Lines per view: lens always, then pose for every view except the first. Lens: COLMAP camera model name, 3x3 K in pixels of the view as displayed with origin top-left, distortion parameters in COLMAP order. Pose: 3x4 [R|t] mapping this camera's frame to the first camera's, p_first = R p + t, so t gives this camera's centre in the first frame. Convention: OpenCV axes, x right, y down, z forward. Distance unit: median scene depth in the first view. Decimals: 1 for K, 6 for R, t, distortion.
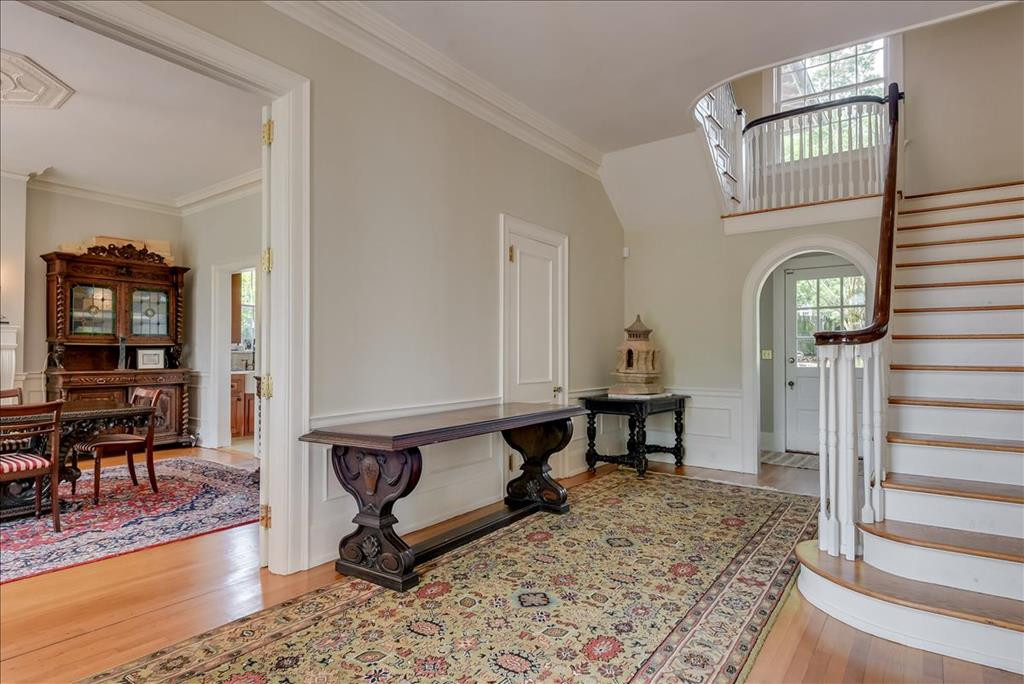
lens RADIAL K [[560.5, 0, 516.1], [0, 560.5, 347.9], [0, 0, 1]] dist [0.003004, -0.002935]
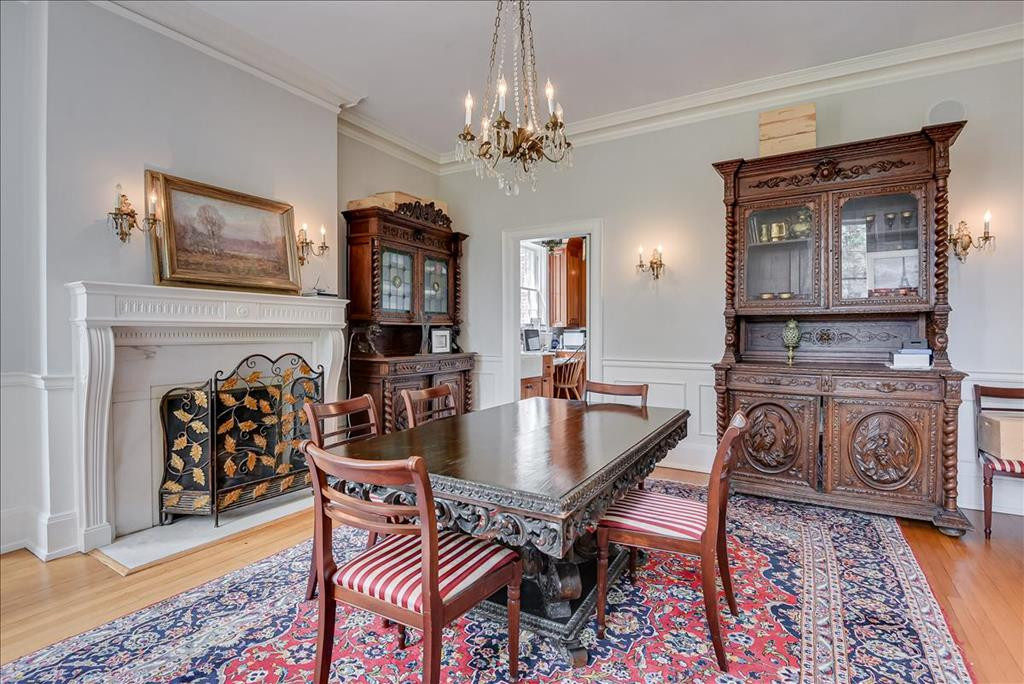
lens RADIAL K [[494.1, 0, 512.7], [0, 494.1, 340.0], [0, 0, 1]] dist [-0.008594, -0.002398]
pose [[0.995811, 0.000626, 0.091436, -0.628635], [-0.002999, 0.999662, 0.025811, -0.001732], [-0.091389, -0.025978, 0.995476, 0.257400]]
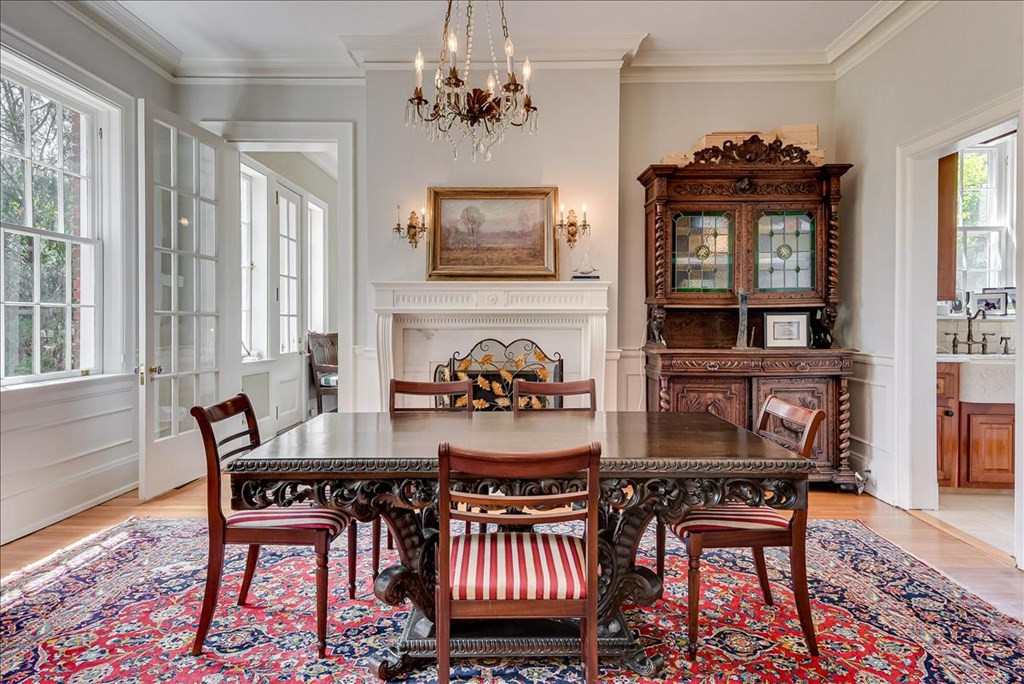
lens RADIAL K [[647.4, 0, 504.9], [0, 647.4, 328.7], [0, 0, 1]] dist [0.030080, -0.004948]
pose [[0.568175, 0.008081, -0.822868, -0.268323], [0.009482, 0.999821, 0.016365, 0.004081], [0.822853, -0.017101, 0.567996, 0.386621]]
